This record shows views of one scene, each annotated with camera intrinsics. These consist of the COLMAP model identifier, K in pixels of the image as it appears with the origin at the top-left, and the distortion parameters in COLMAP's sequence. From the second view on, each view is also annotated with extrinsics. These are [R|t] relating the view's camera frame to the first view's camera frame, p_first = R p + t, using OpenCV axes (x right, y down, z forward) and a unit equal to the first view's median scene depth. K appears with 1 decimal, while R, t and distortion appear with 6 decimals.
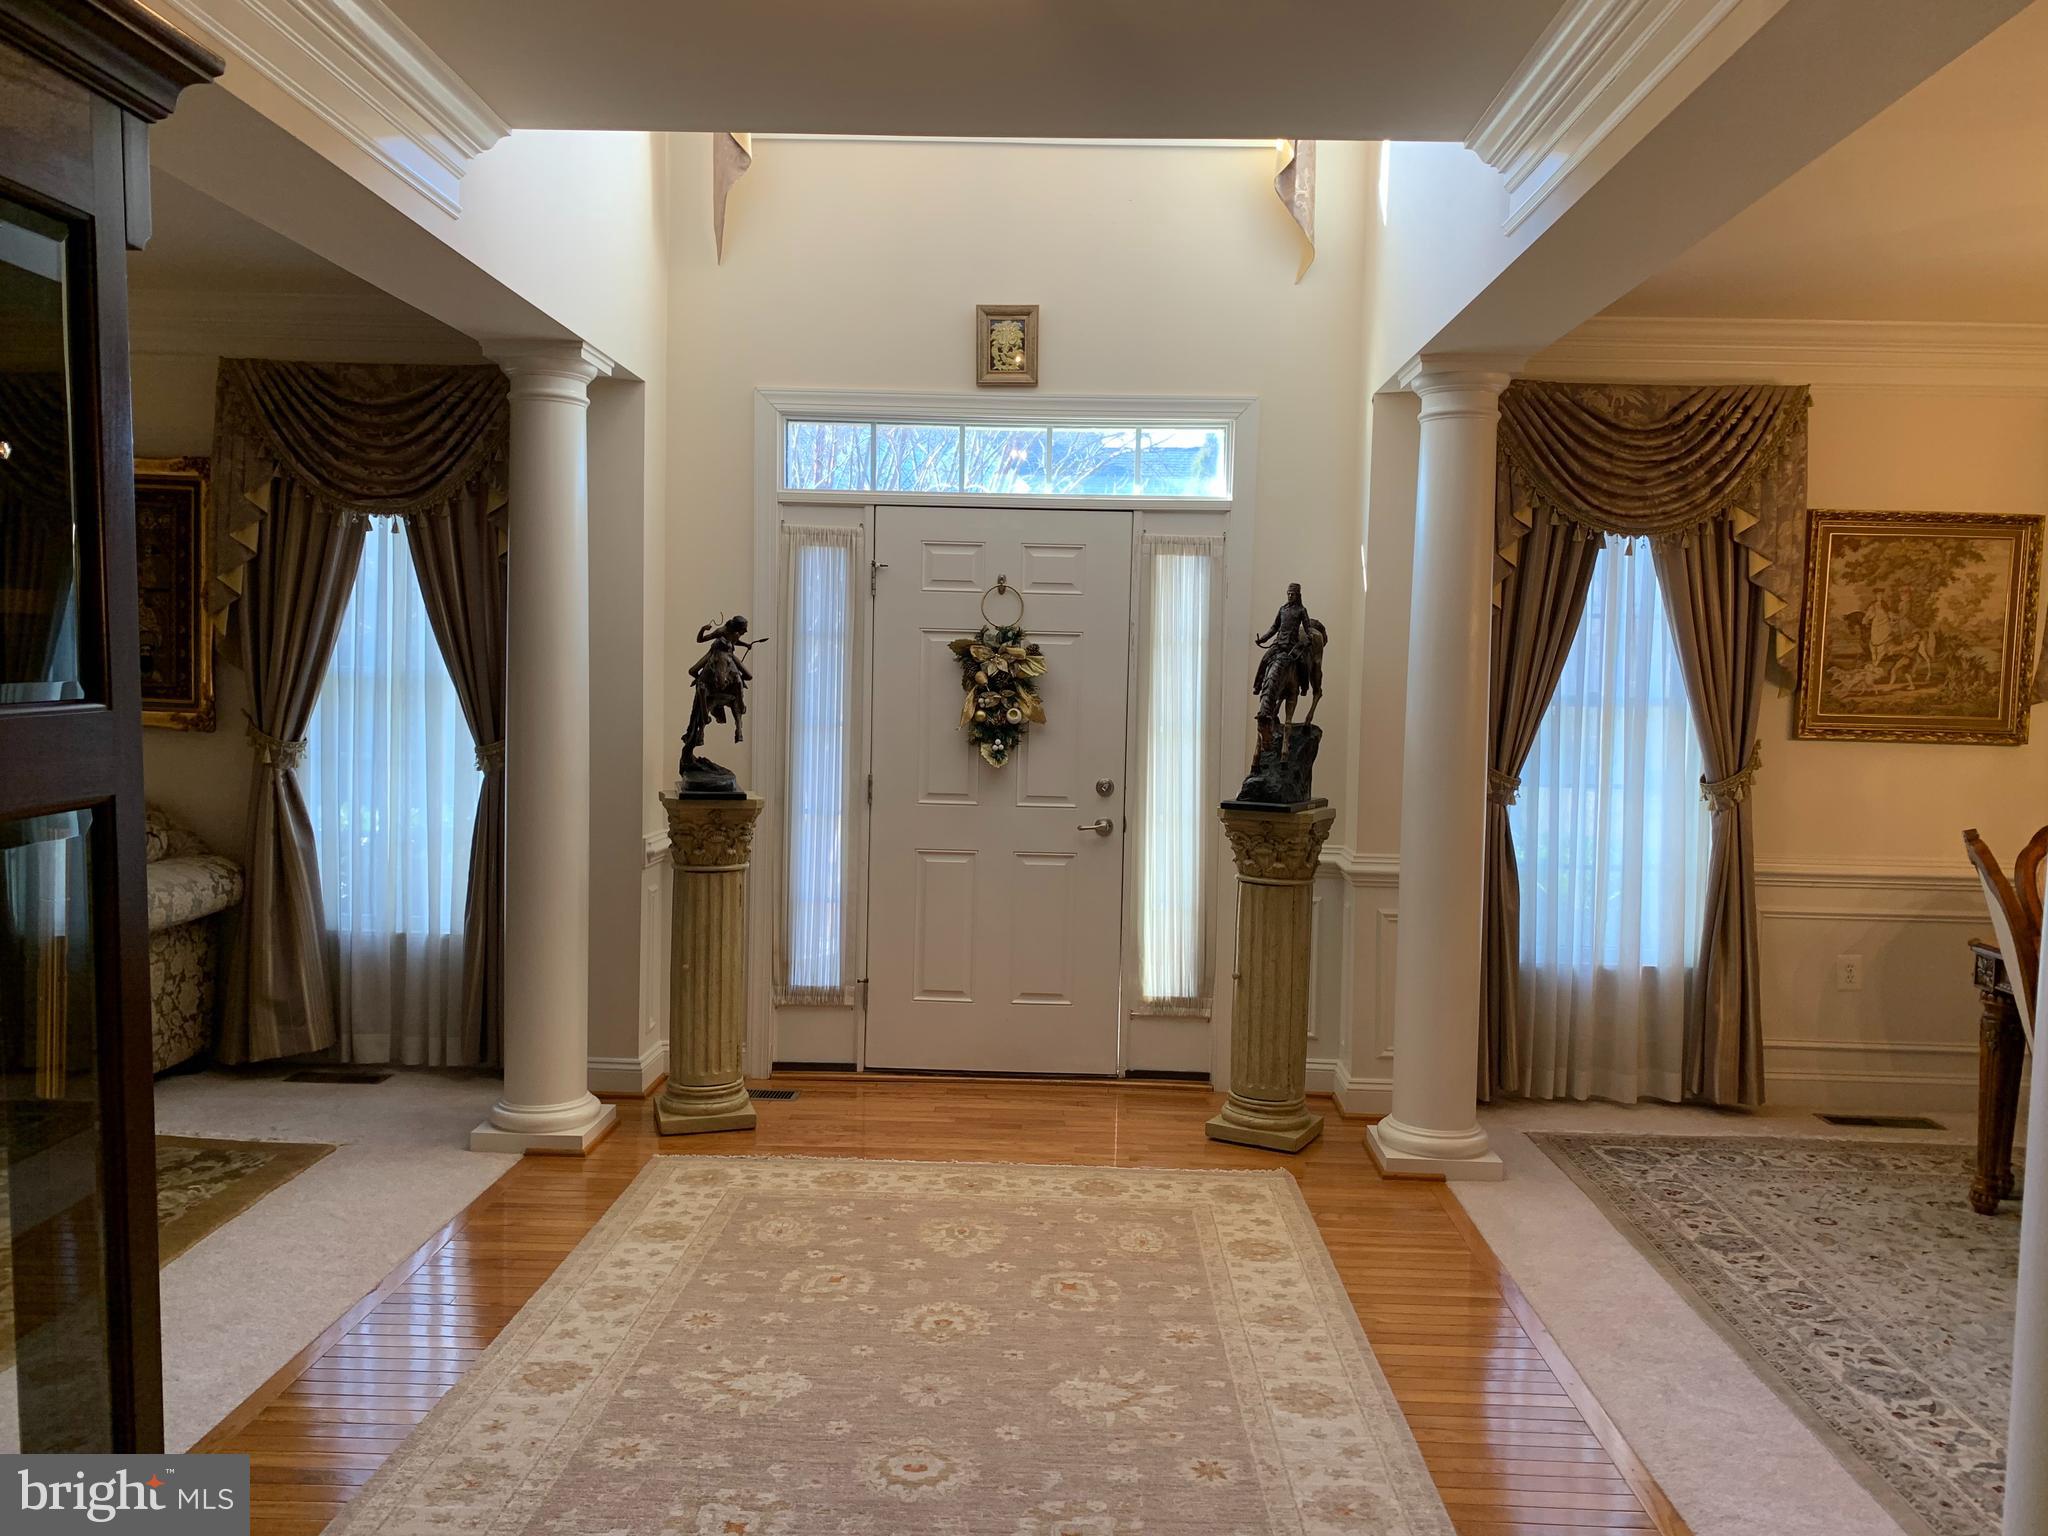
lens RADIAL K [[1592.6, 0, 1035.2], [0, 1592.6, 768.6], [0, 0, 1]] dist [0.013097, 0.002560]
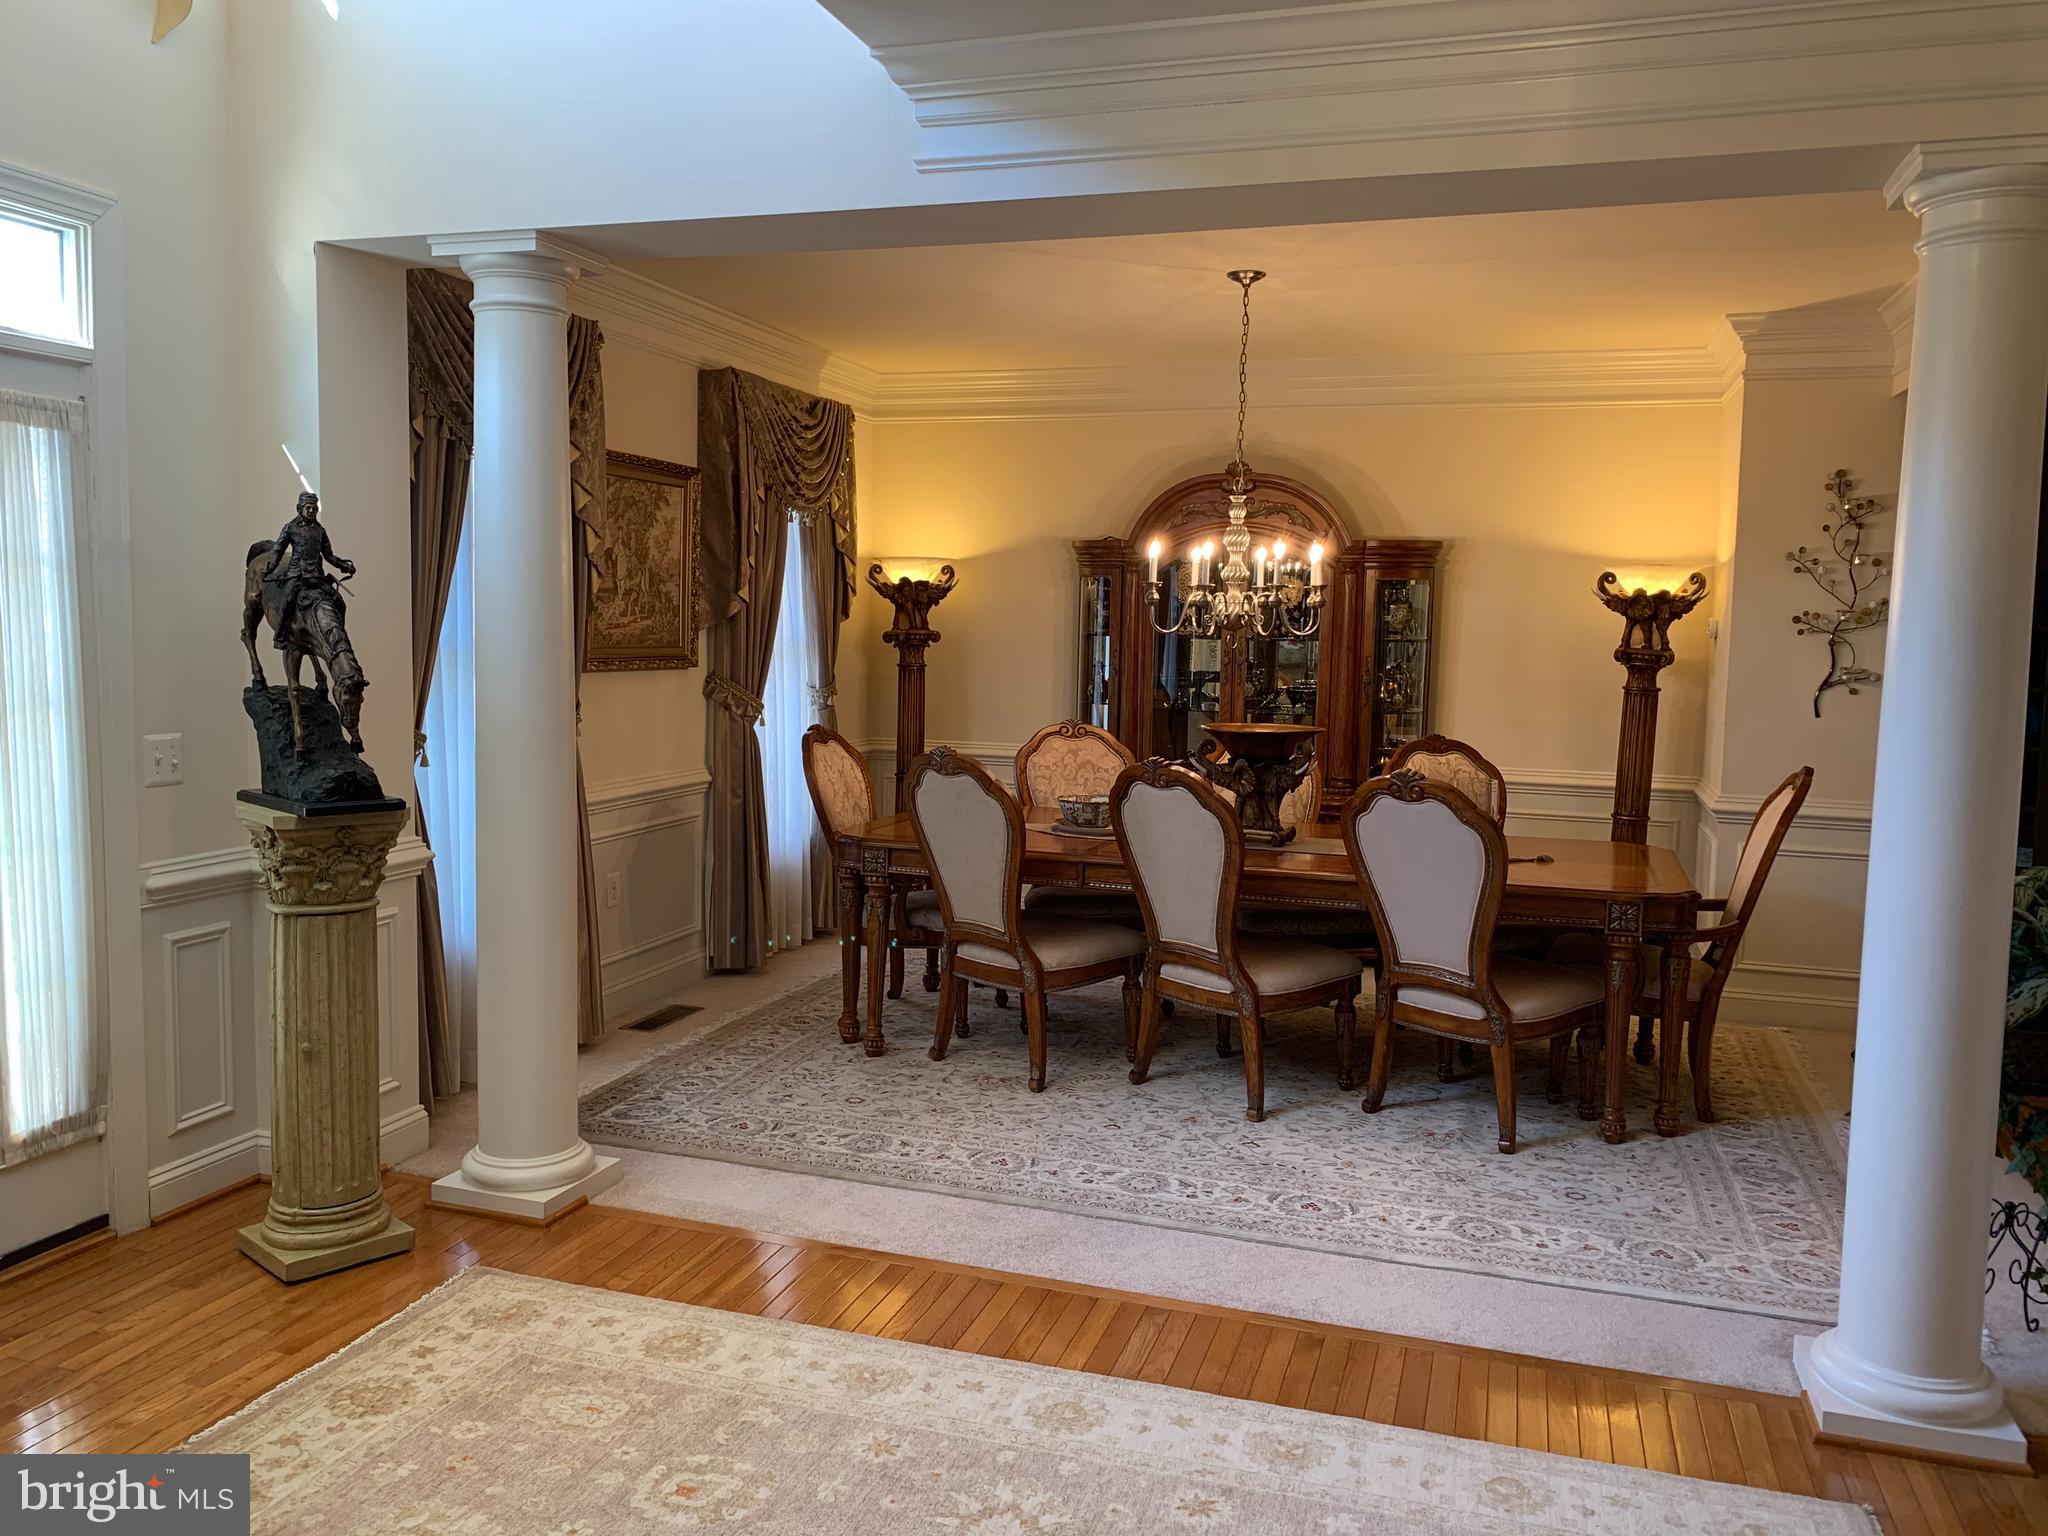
lens RADIAL K [[1575.0, 0, 1024.0], [0, 1575.0, 768.0], [0, 0, 1]] dist [0.045117, 0.002153]
pose [[0.280393, -0.108167, 0.953771, -0.488022], [0.040301, 0.994081, 0.100891, -0.057225], [-0.959039, 0.010149, 0.283093, 0.532193]]
